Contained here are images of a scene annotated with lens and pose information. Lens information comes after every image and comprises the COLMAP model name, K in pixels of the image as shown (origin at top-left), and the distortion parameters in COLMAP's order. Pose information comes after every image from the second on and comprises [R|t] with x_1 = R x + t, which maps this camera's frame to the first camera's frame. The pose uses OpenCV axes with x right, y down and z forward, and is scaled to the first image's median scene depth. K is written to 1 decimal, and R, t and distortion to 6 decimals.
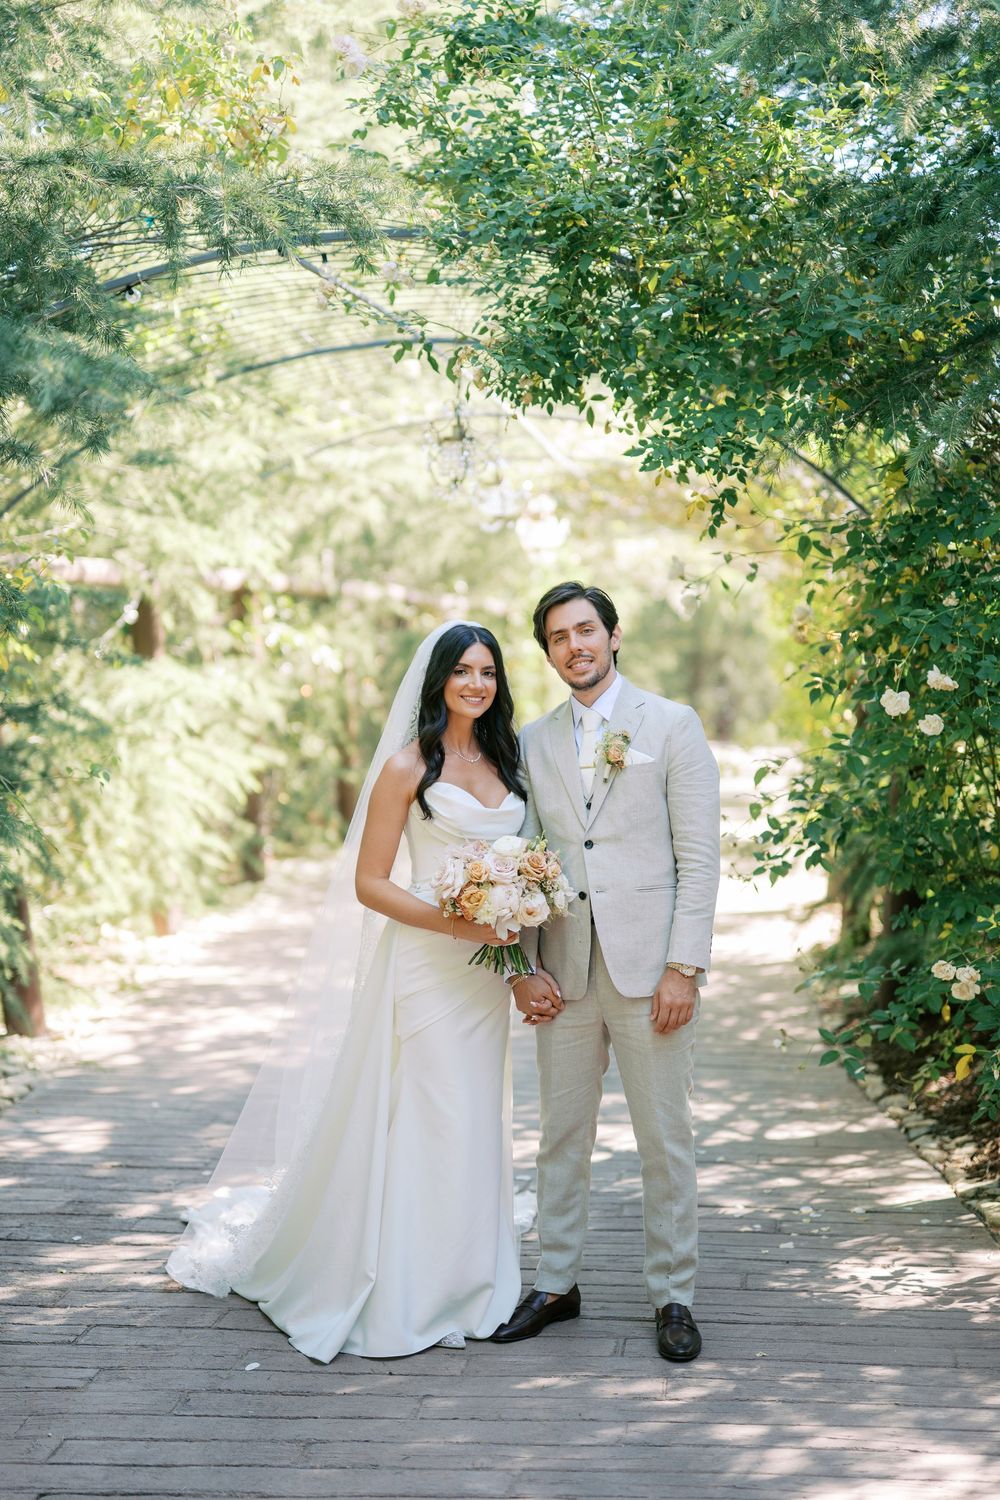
lens RADIAL K [[2248.5, 0, 502.9], [0, 2248.5, 727.3], [0, 0, 1]] dist [0.011895, -0.011899]
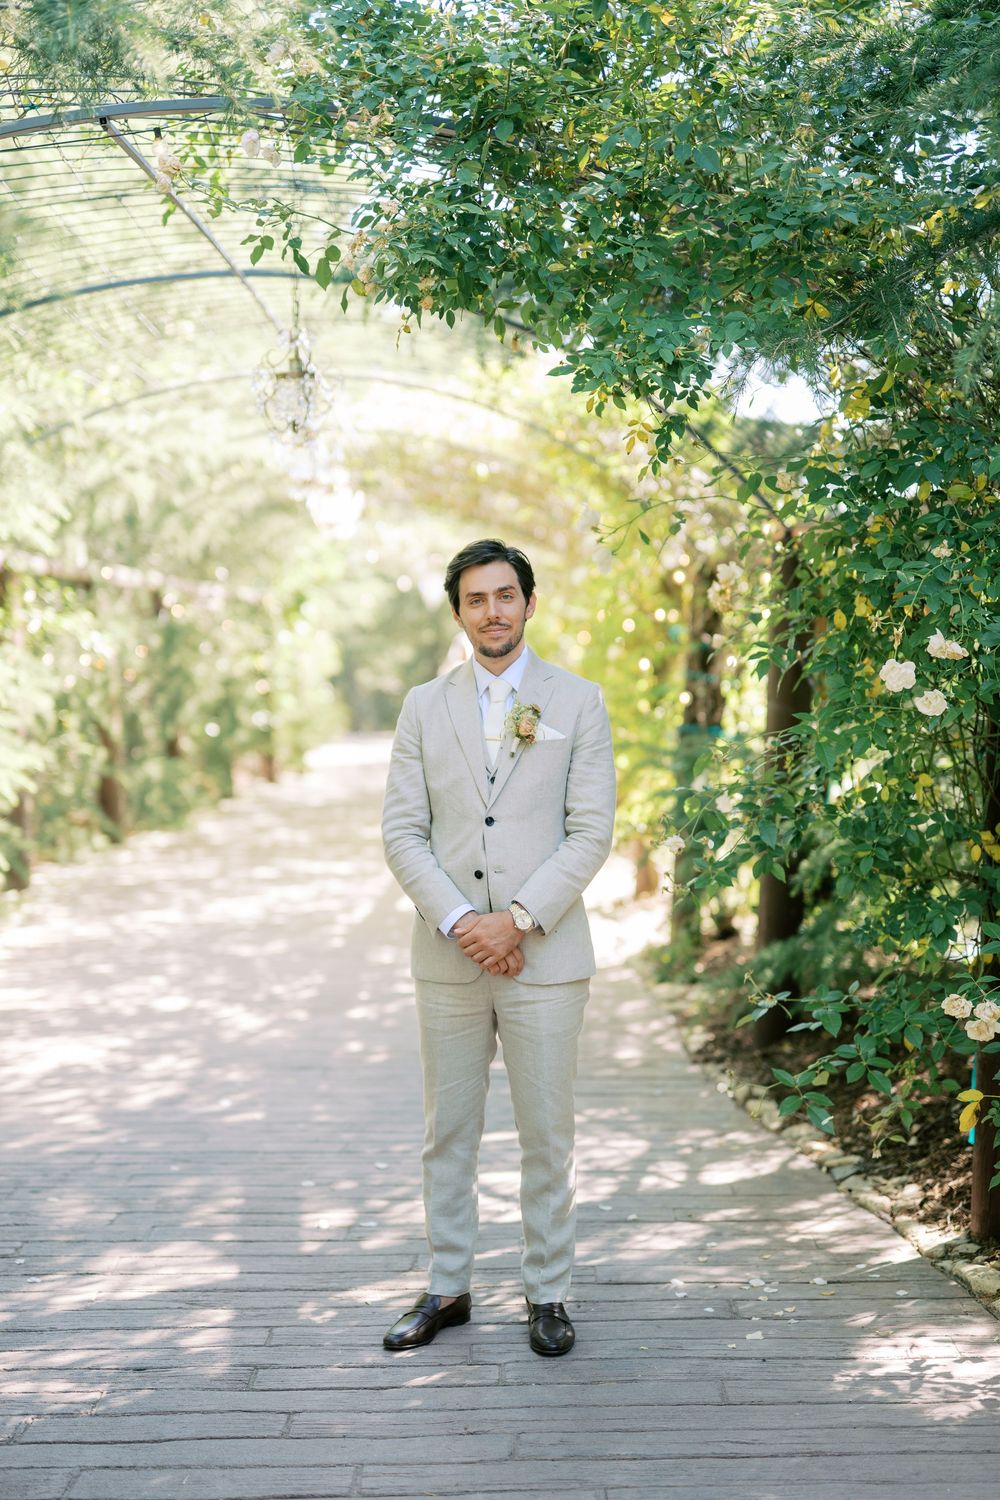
lens RADIAL K [[2228.8, 0, 500.0], [0, 2228.8, 750.0], [0, 0, 1]] dist [-0.001674, 0.048965]
pose [[0.993037, -0.016384, 0.116655, -0.054001], [0.014727, 0.999778, 0.015054, 0.001633], [-0.116876, -0.013231, 0.993058, 0.186835]]
